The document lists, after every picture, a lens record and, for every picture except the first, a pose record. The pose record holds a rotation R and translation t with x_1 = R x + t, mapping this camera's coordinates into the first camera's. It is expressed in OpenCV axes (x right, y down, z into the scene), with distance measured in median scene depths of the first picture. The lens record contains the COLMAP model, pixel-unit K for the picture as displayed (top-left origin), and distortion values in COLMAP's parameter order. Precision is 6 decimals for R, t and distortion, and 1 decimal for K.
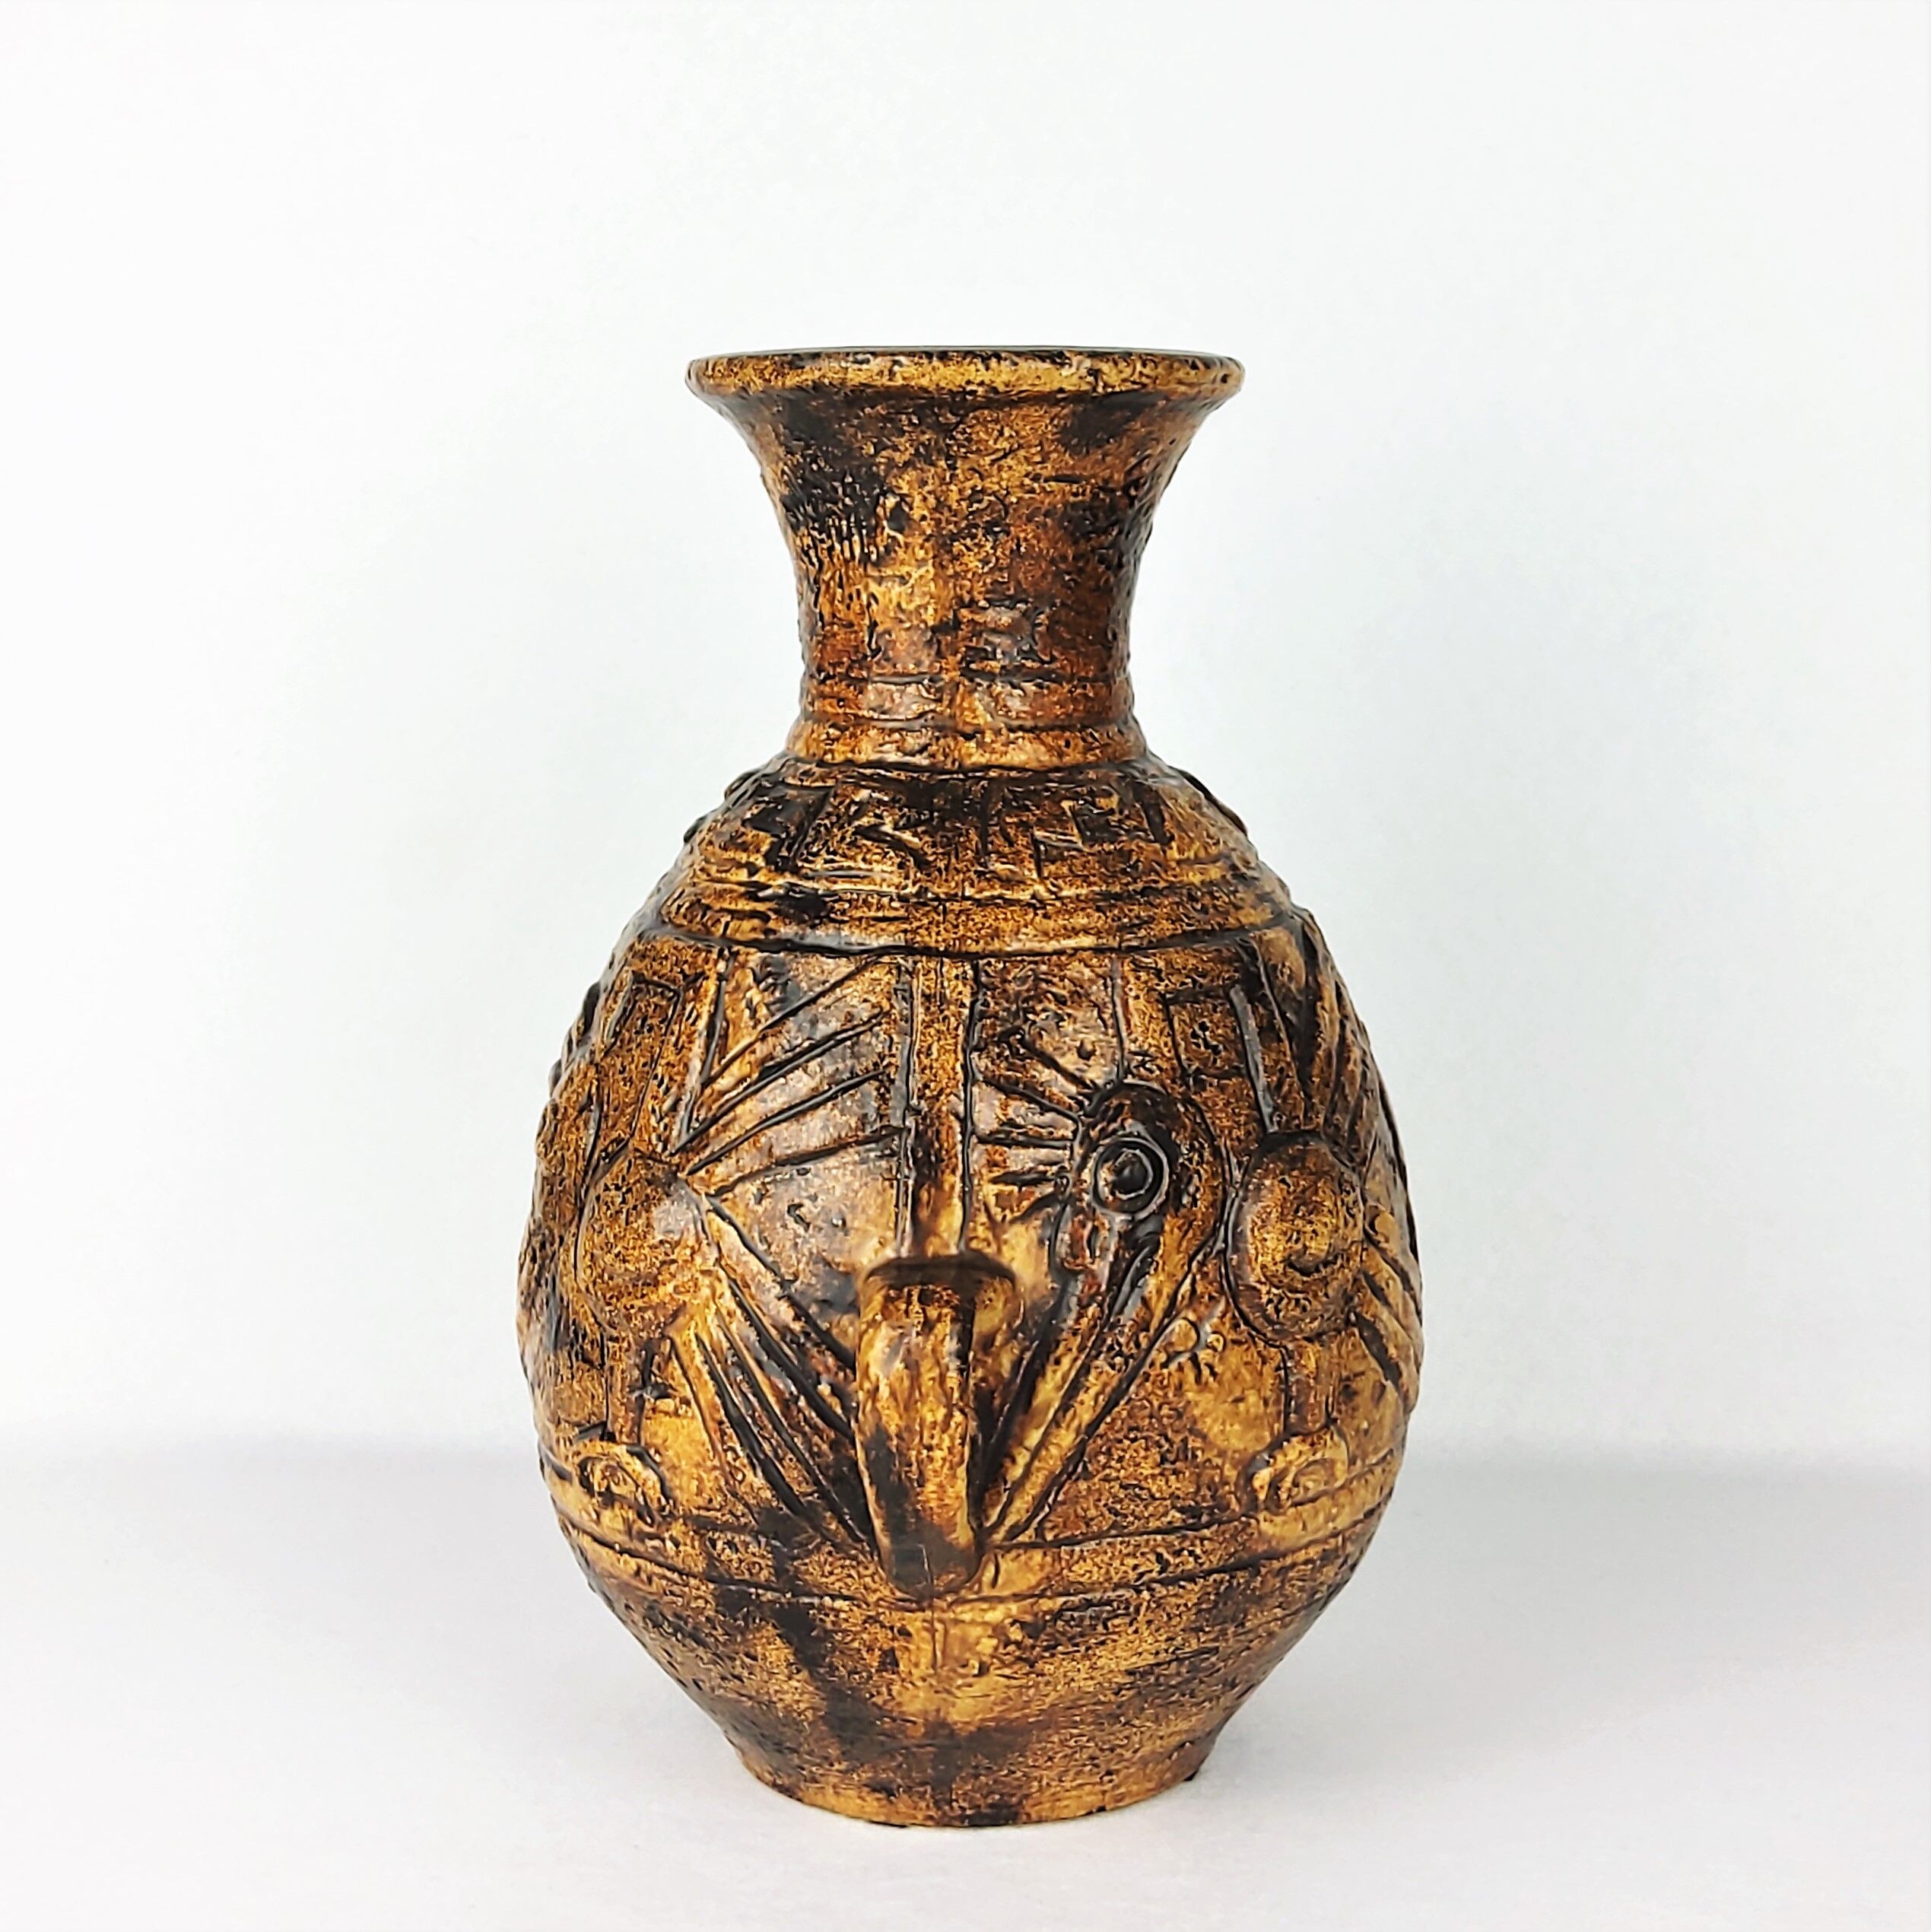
lens RADIAL K [[3137.6, 0, 1033.6], [0, 3137.6, 867.0], [0, 0, 1]] dist [0.162042, -0.155653]
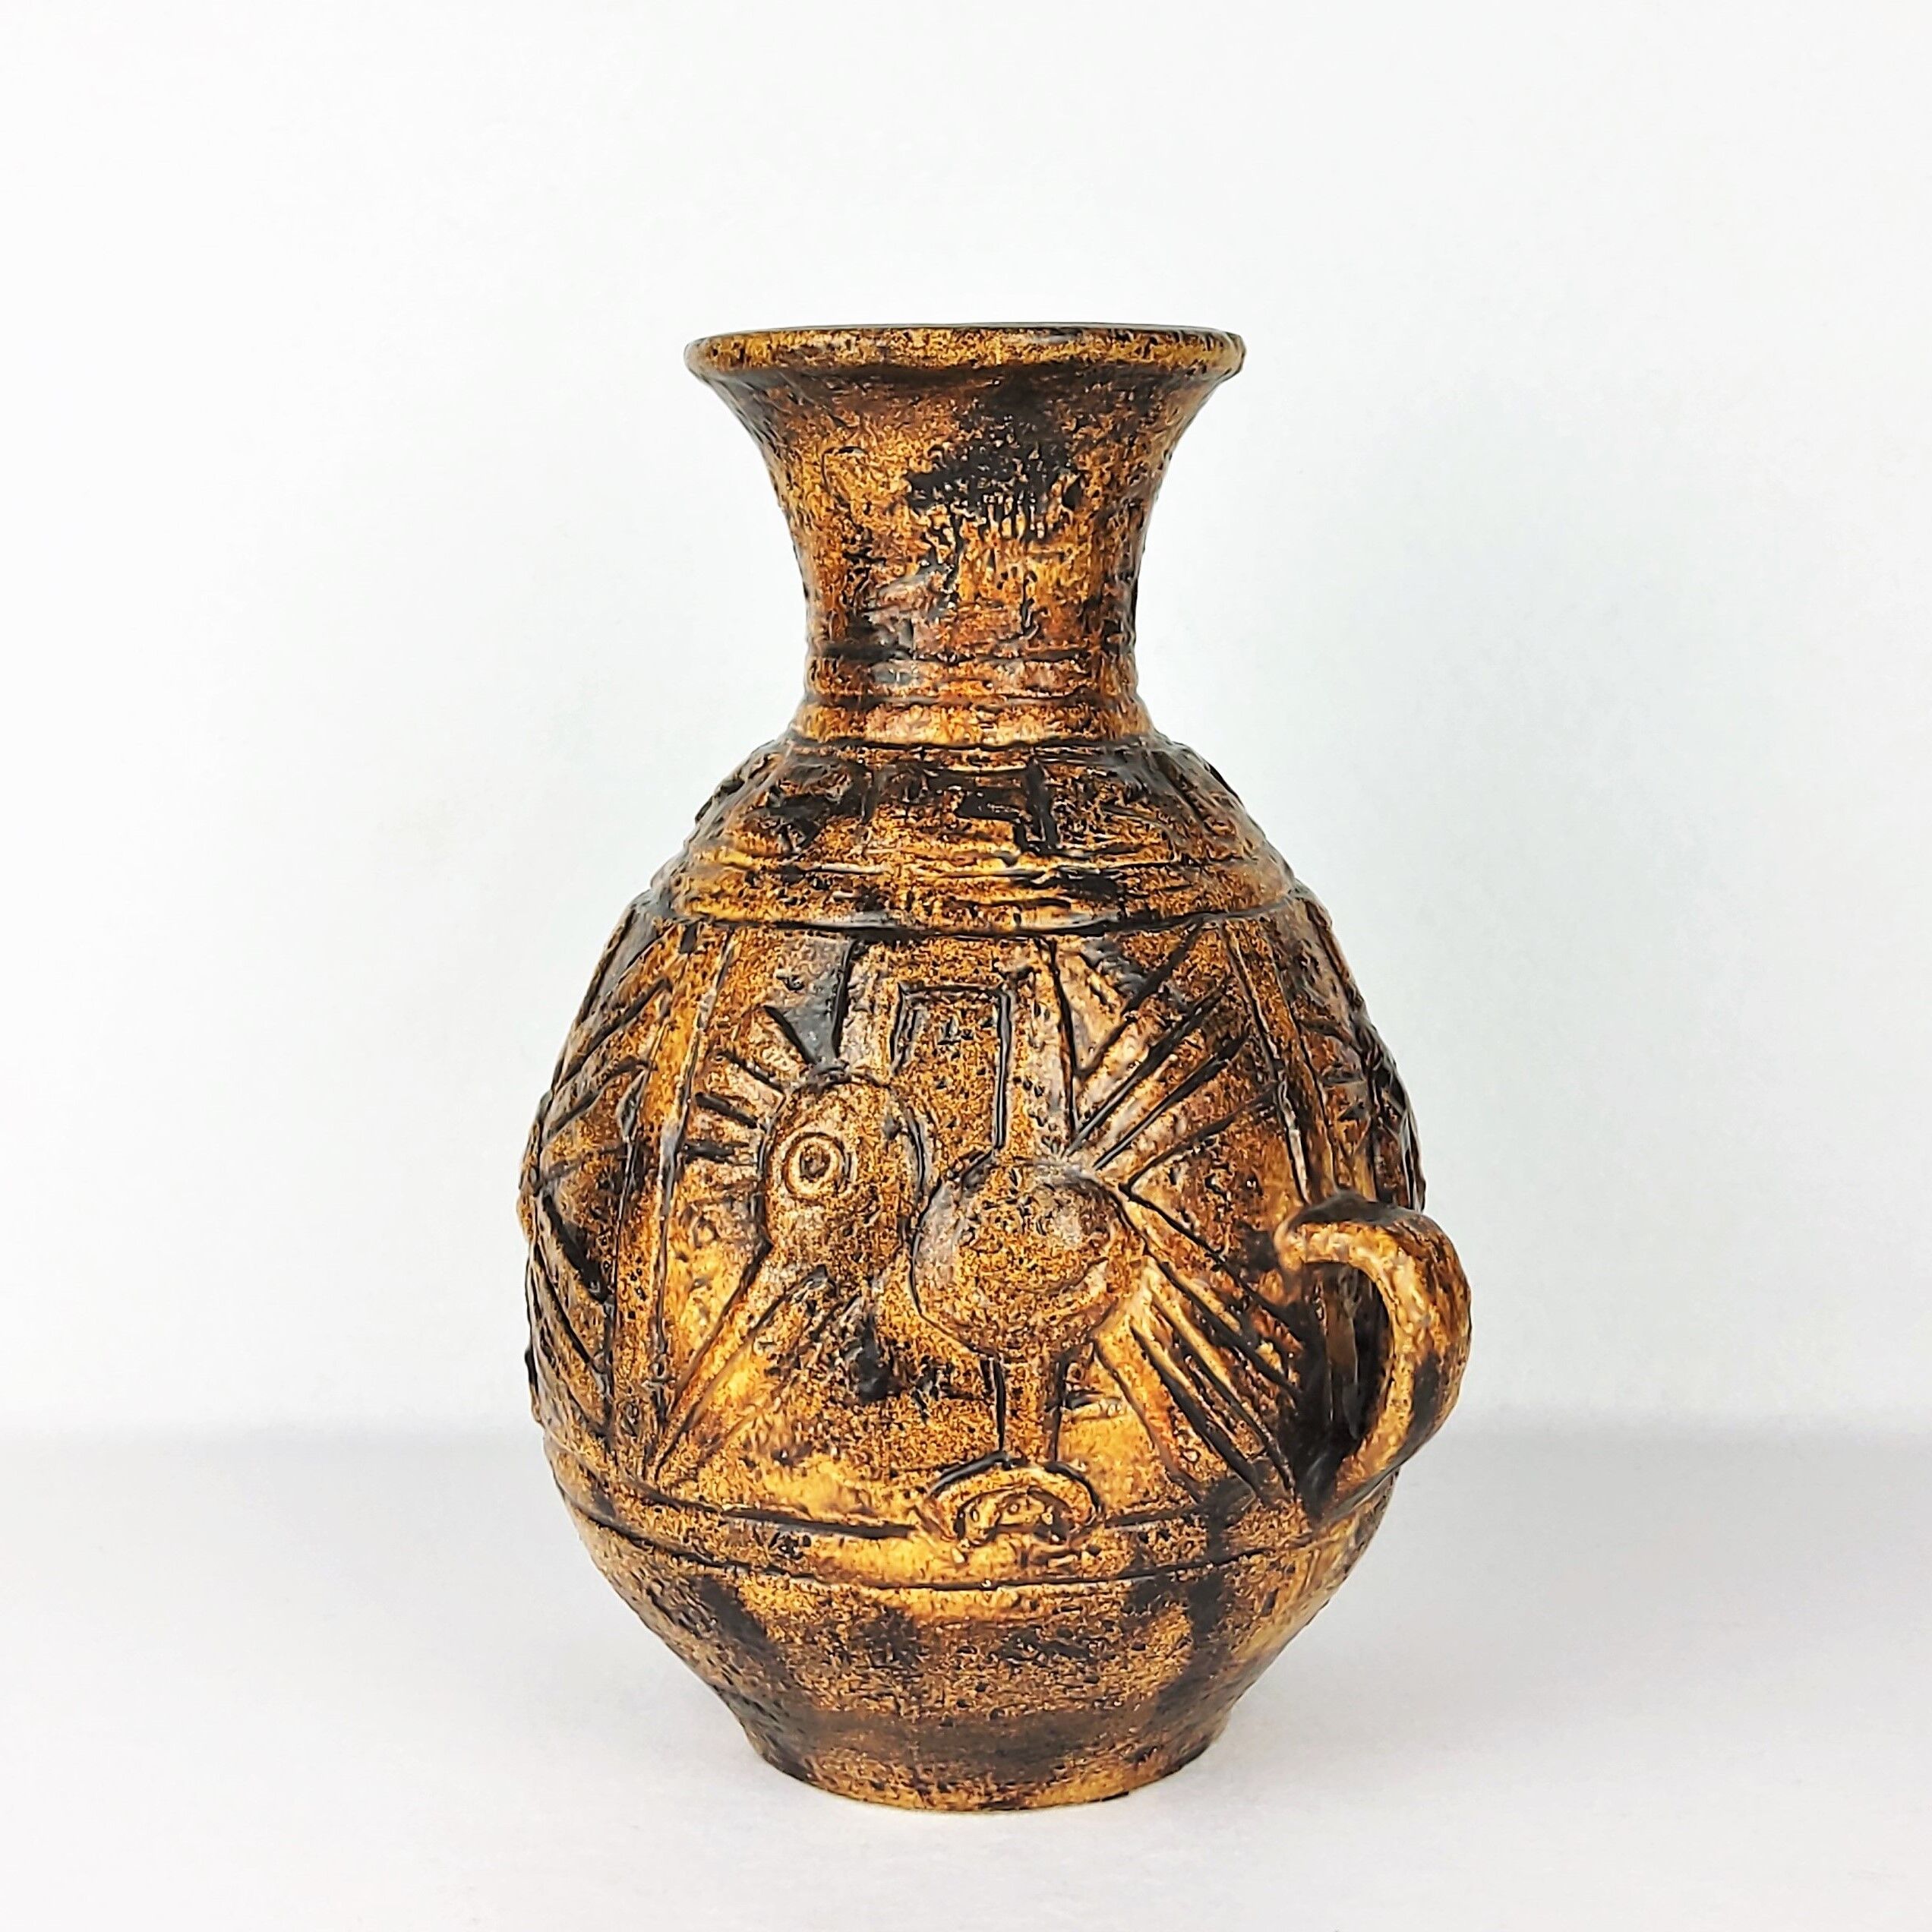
lens RADIAL K [[3111.0, 0, 1031.8], [0, 3111.0, 851.2], [0, 0, 1]] dist [0.205708, -0.031200]
pose [[0.629299, -0.096735, 0.771119, -0.847124], [0.093701, 0.994429, 0.048281, -0.048351], [-0.771494, 0.041872, 0.634857, 0.393465]]
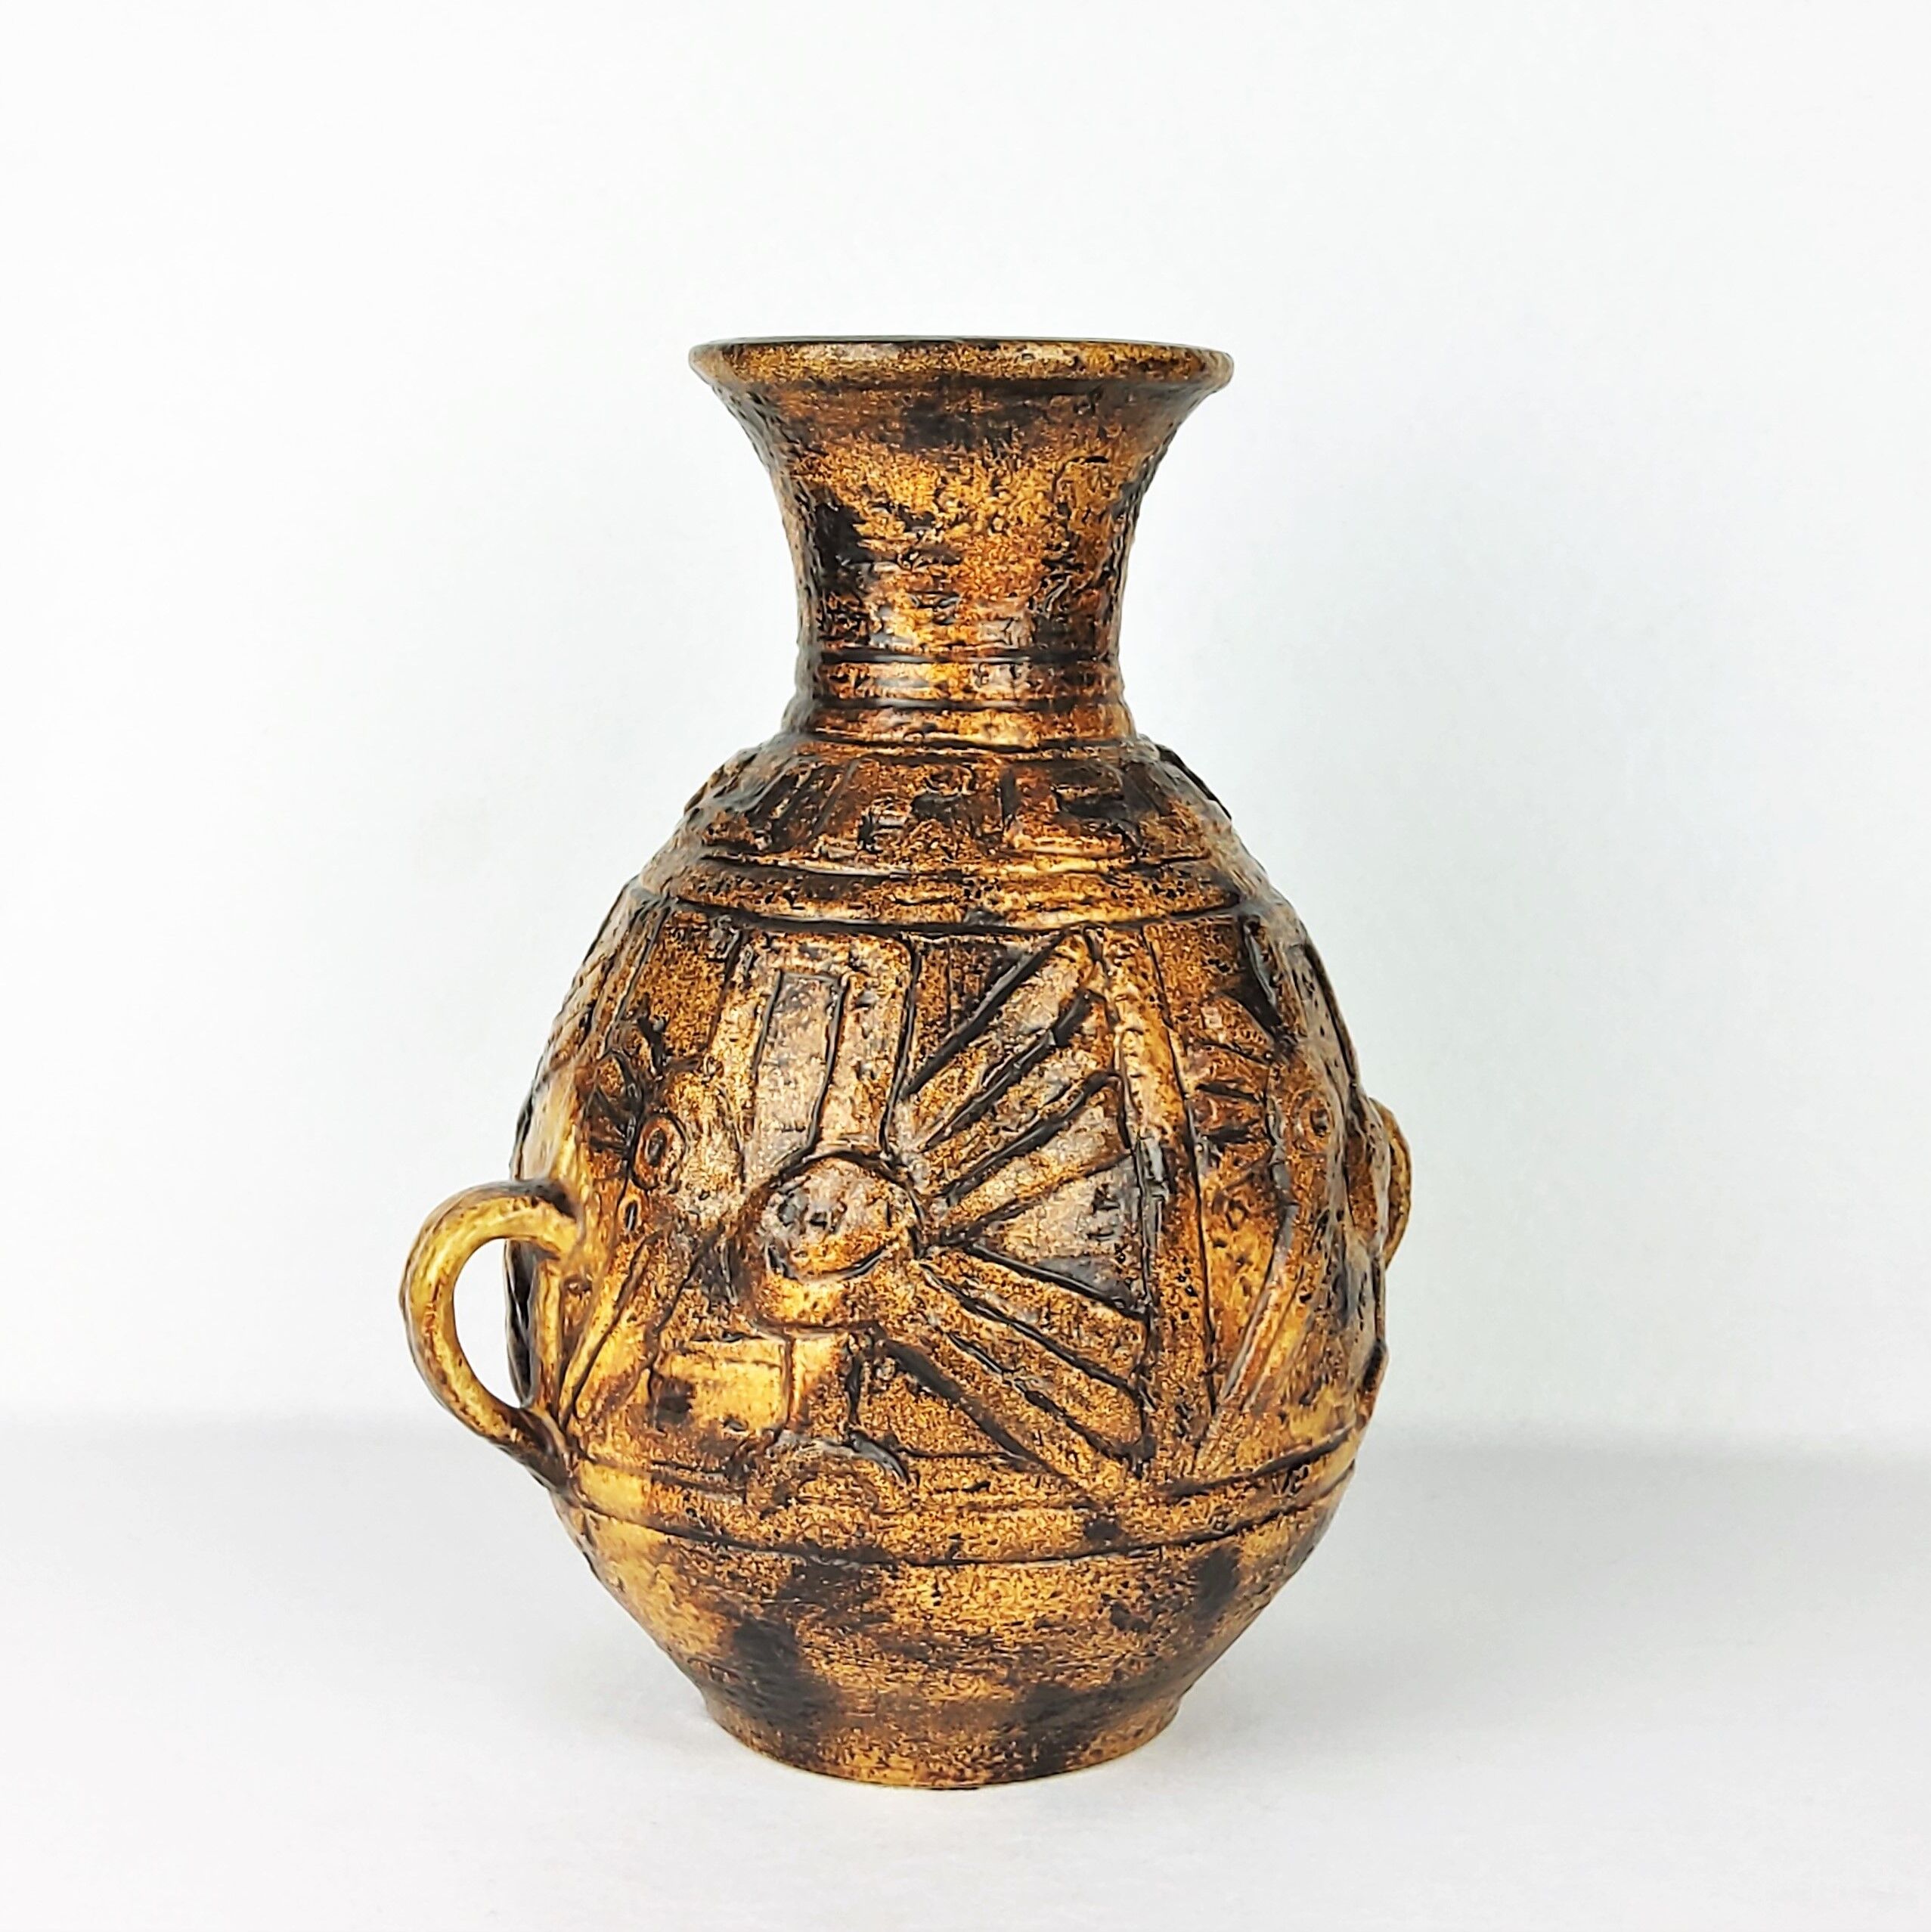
lens RADIAL K [[3110.8, 0, 1021.9], [0, 3110.8, 859.5], [0, 0, 1]] dist [0.205708, -0.031200]
pose [[-0.550335, -0.099896, 0.828946, -0.958516], [0.078899, 0.982152, 0.170740, -0.182893], [-0.831208, 0.159367, -0.532631, 1.671729]]
